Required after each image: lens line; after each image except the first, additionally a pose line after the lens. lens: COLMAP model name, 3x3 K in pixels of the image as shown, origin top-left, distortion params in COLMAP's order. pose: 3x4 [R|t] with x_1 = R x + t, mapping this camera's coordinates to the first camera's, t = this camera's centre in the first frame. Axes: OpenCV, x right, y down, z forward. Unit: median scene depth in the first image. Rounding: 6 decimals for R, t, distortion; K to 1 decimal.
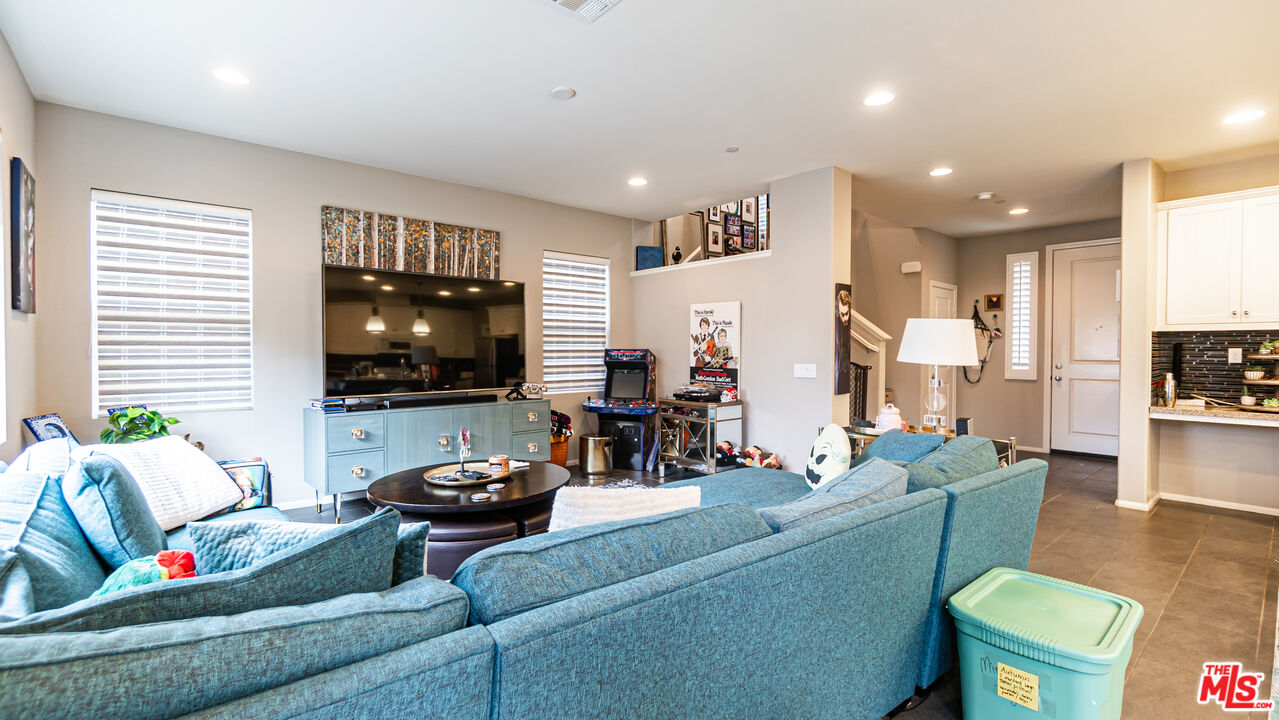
lens RADIAL K [[562.6, 0, 639.6], [0, 562.6, 361.0], [0, 0, 1]] dist [-0.009482, -0.000399]
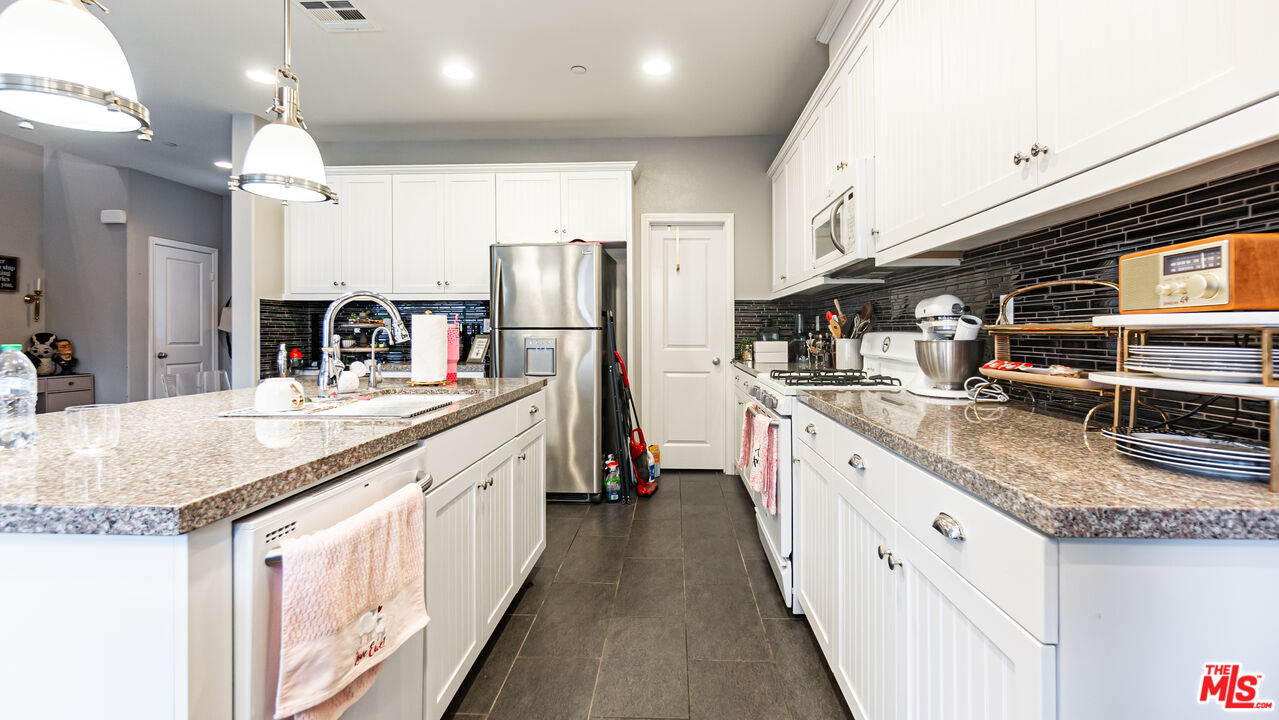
lens RADIAL K [[562.6, 0, 655.4], [0, 562.6, 332.3], [0, 0, 1]] dist [-0.009482, -0.000399]
pose [[0.663297, -0.003167, 0.748349, 0.471228], [0.017364, 0.999787, -0.011160, 0.017359], [-0.748155, 0.020397, 0.663211, -0.081793]]
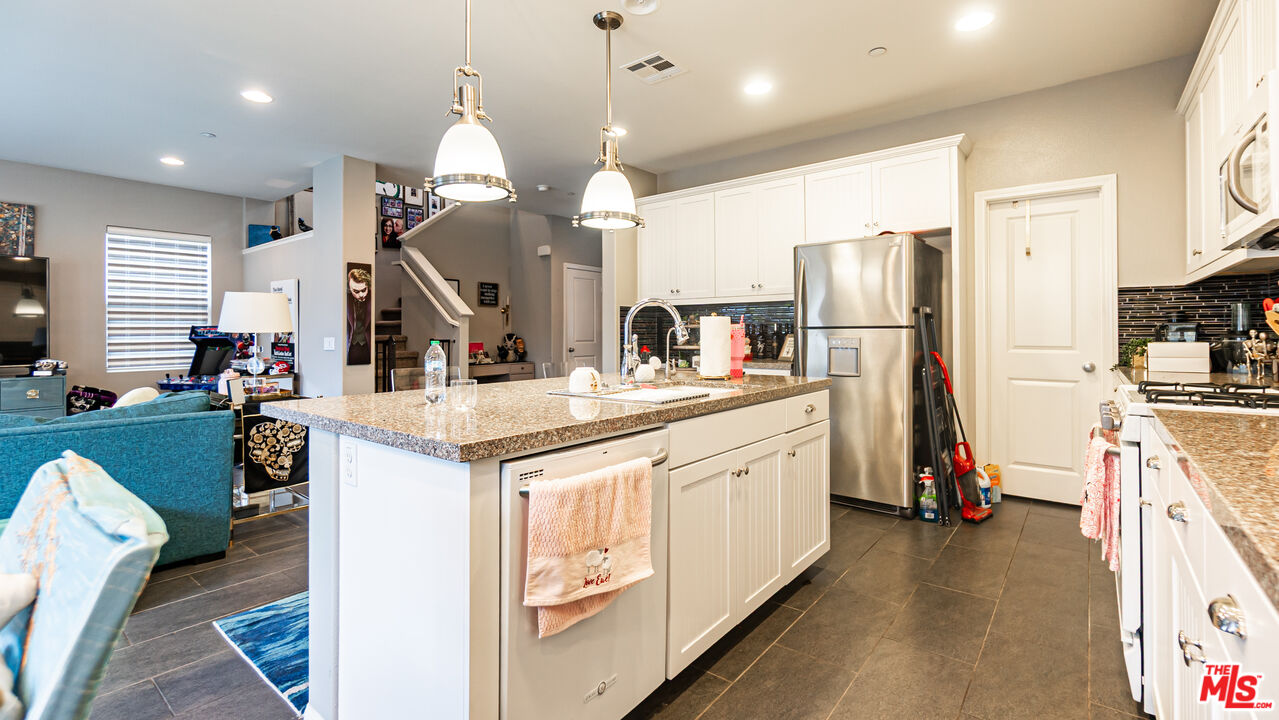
lens RADIAL K [[562.6, 0, 633.6], [0, 562.6, 330.3], [0, 0, 1]] dist [-0.009482, -0.000399]
pose [[0.980947, -0.007409, 0.194136, 0.514285], [0.012090, 0.999664, -0.022937, 0.018169], [-0.193901, 0.024847, 0.980706, -0.124244]]
